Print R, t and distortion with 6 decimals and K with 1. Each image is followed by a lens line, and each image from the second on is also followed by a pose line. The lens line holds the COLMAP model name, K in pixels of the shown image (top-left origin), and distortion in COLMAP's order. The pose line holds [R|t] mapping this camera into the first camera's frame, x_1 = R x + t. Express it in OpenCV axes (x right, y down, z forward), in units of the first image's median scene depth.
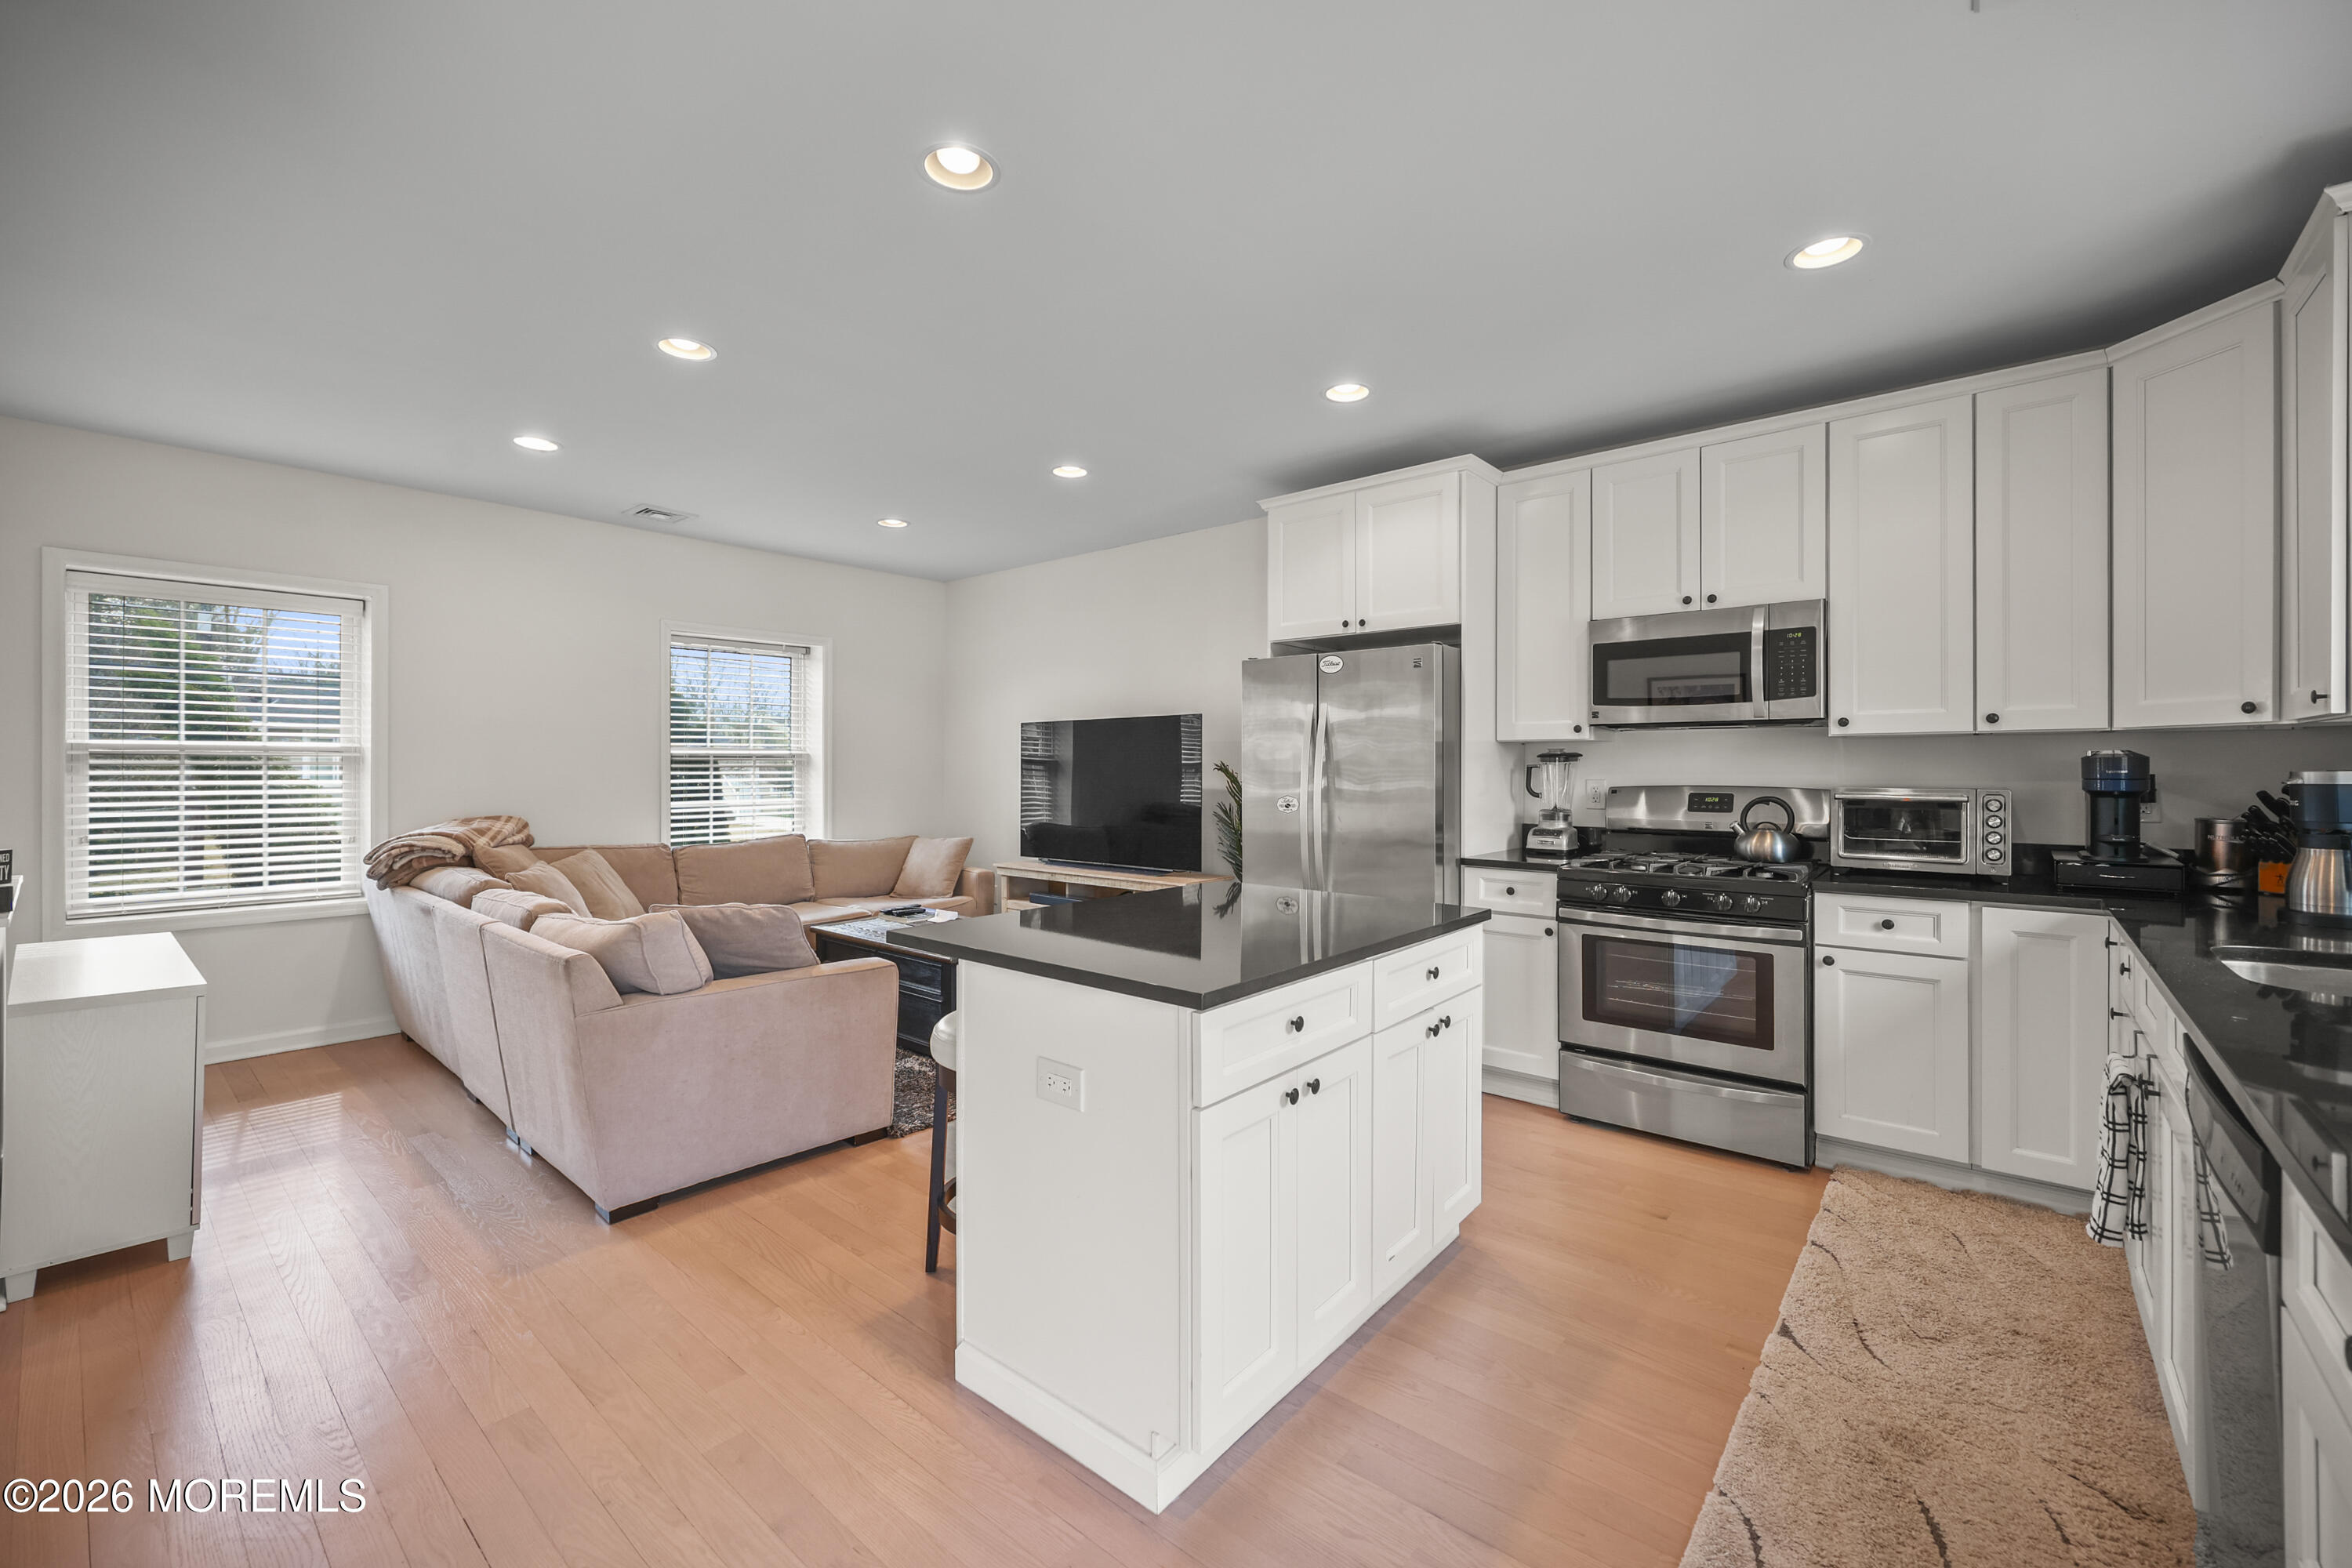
lens RADIAL K [[956.0, 0, 1179.1], [0, 956.0, 768.0], [0, 0, 1]] dist [-0.000160, 0.000276]
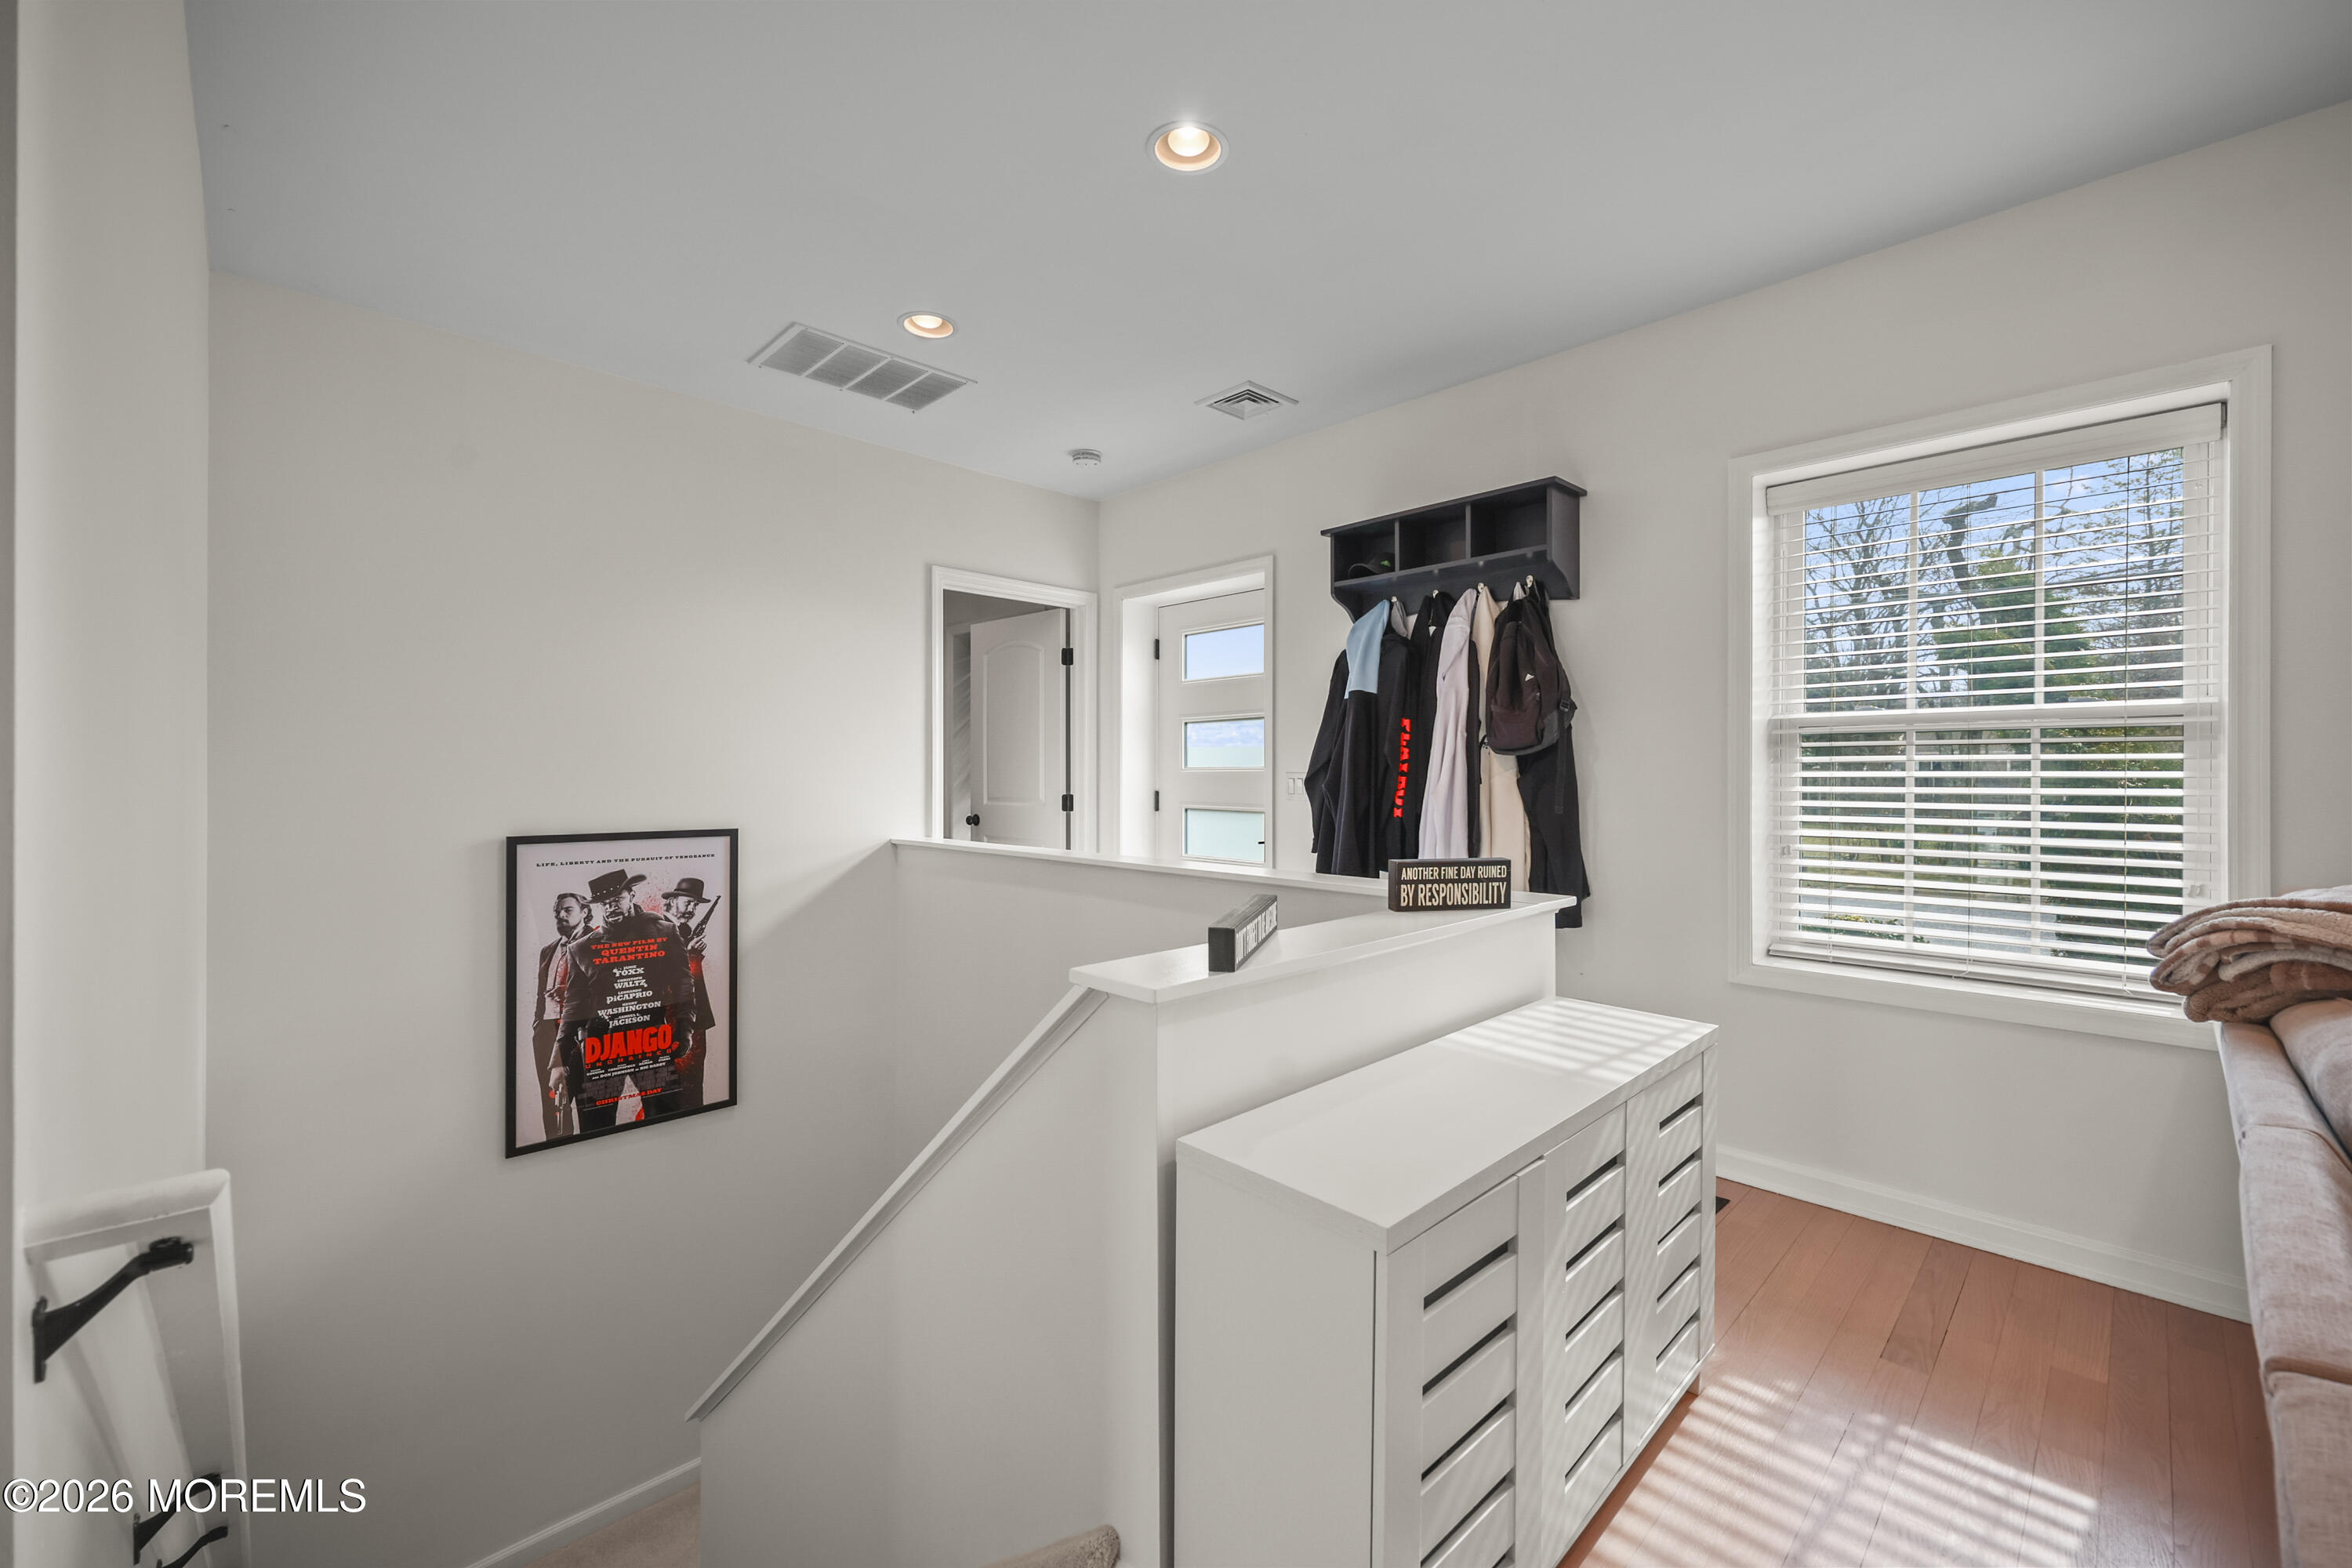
lens RADIAL K [[953.6, 0, 1177.4], [0, 953.6, 776.2], [0, 0, 1]] dist [0.000187, 0.000222]
pose [[-0.094726, -0.000052, -0.995503, -0.411321], [-0.001965, 0.999998, 0.000134, 0.020826], [0.995501, 0.001969, -0.094726, 0.654679]]
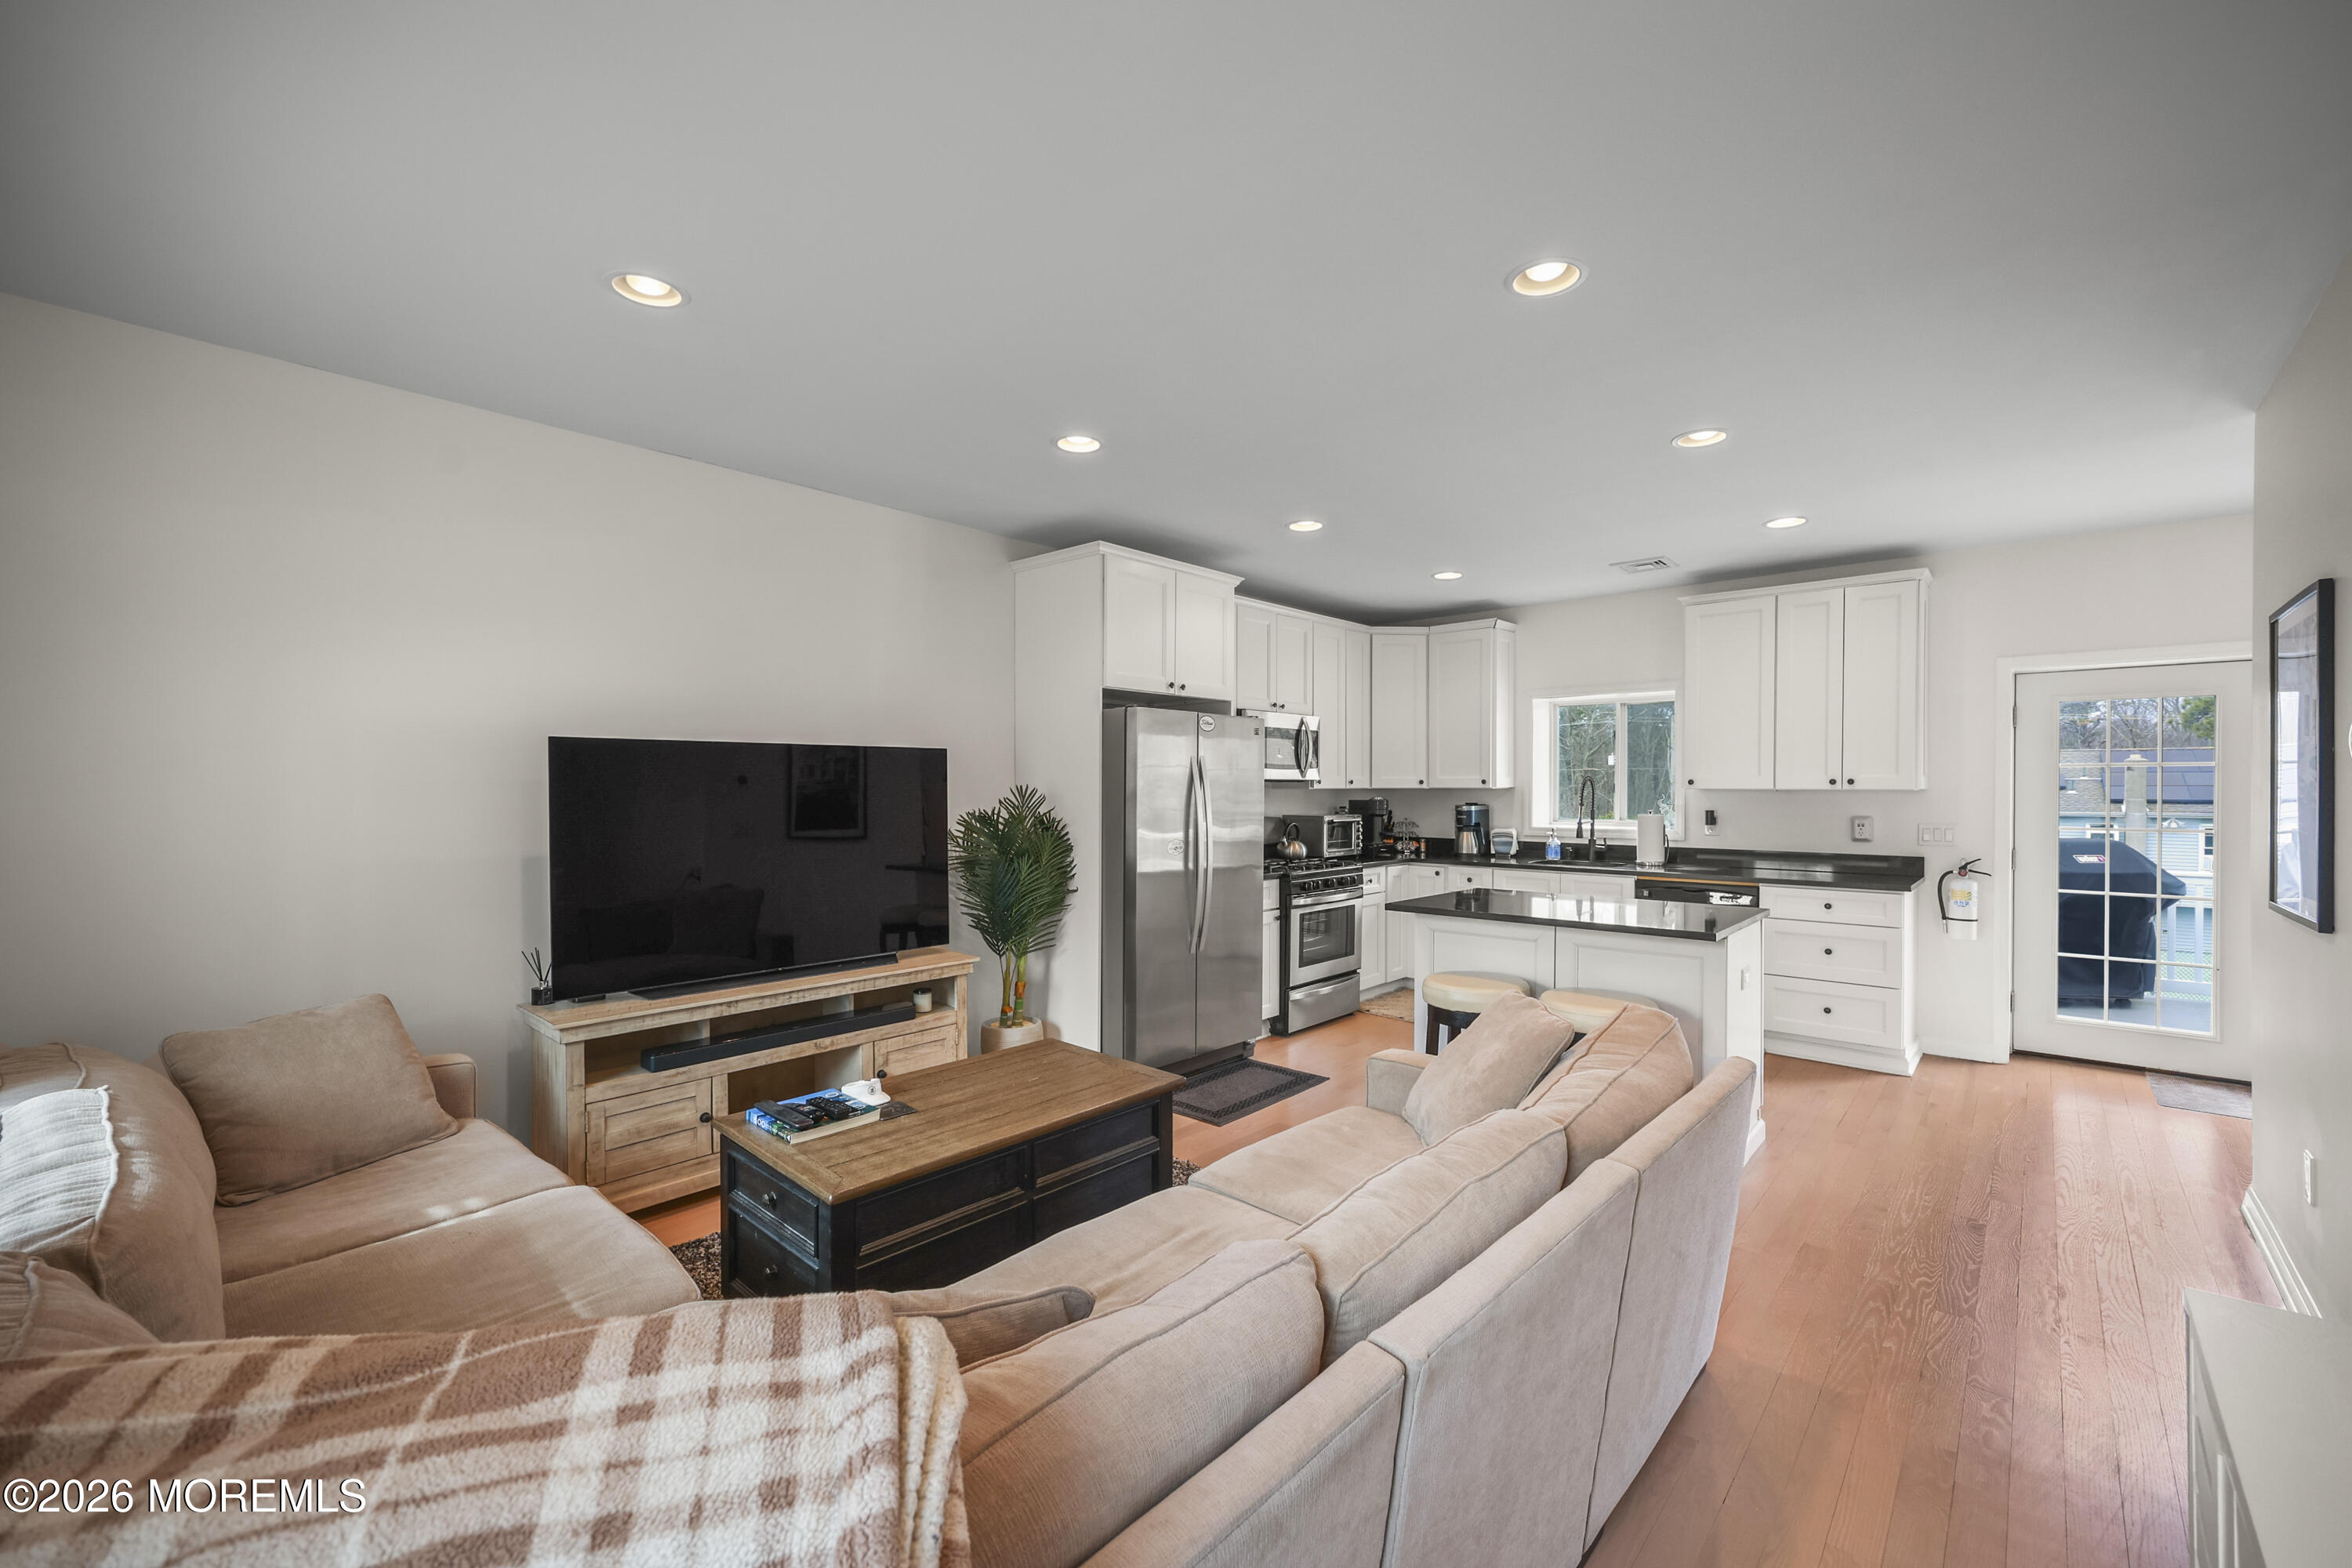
lens RADIAL K [[959.3, 0, 1185.8], [0, 959.3, 797.9], [0, 0, 1]] dist [0.000722, 0.000291]
pose [[0.024065, -0.011459, 0.999645, -1.072115], [0.000737, 0.999934, 0.011444, -0.033178], [-0.999710, 0.000462, 0.024071, 1.060632]]
